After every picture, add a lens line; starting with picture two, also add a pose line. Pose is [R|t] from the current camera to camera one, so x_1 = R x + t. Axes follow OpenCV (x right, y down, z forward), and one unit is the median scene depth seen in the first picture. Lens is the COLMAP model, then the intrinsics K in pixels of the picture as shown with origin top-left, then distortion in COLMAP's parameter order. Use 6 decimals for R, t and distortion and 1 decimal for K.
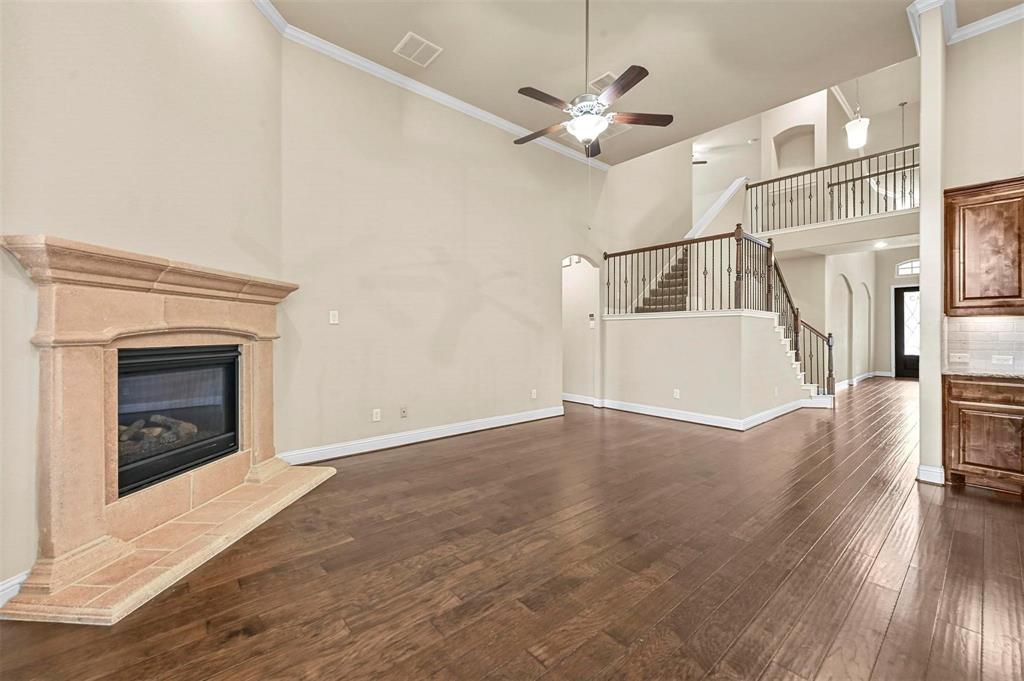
lens RADIAL K [[406.5, 0, 509.2], [0, 406.5, 335.4], [0, 0, 1]] dist [0.003026, -0.000015]
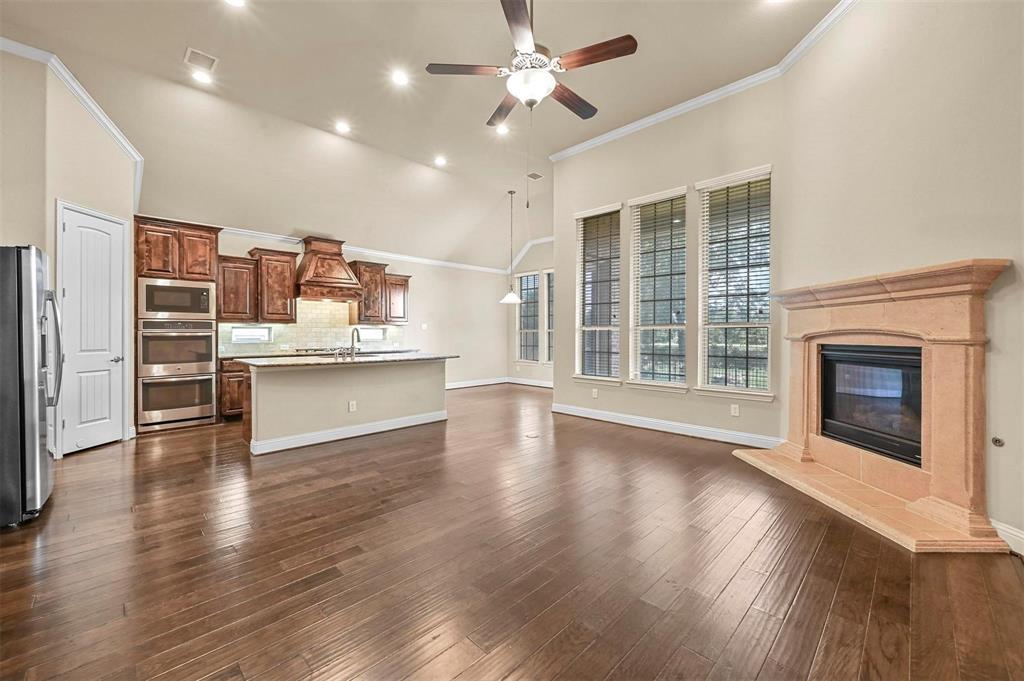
lens RADIAL K [[406.5, 0, 513.3], [0, 406.5, 338.1], [0, 0, 1]] dist [0.003026, -0.000015]
pose [[-0.996455, -0.002364, -0.084095, 0.316675], [-0.003679, 0.999873, 0.015480, -0.008974], [0.084047, 0.015734, -0.996338, 1.935116]]
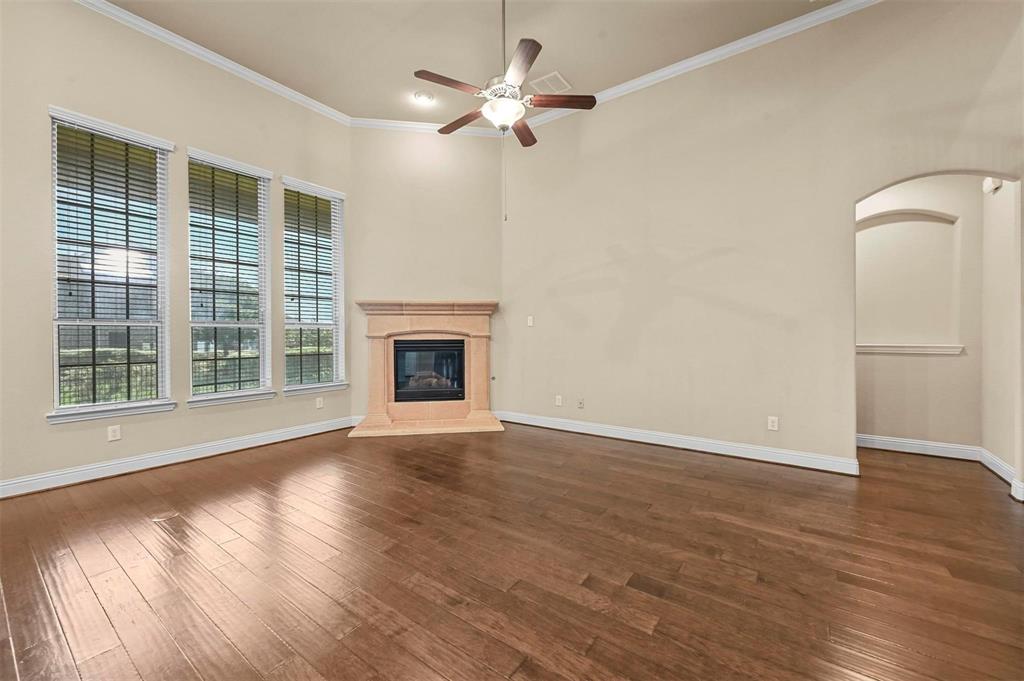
lens RADIAL K [[406.5, 0, 512.3], [0, 406.5, 339.2], [0, 0, 1]] dist [0.003026, -0.000015]
pose [[0.240646, 0.008561, -0.970575, 1.177435], [-0.003389, 0.999962, 0.007980, 0.005610], [0.970607, 0.001369, 0.240666, 0.836908]]
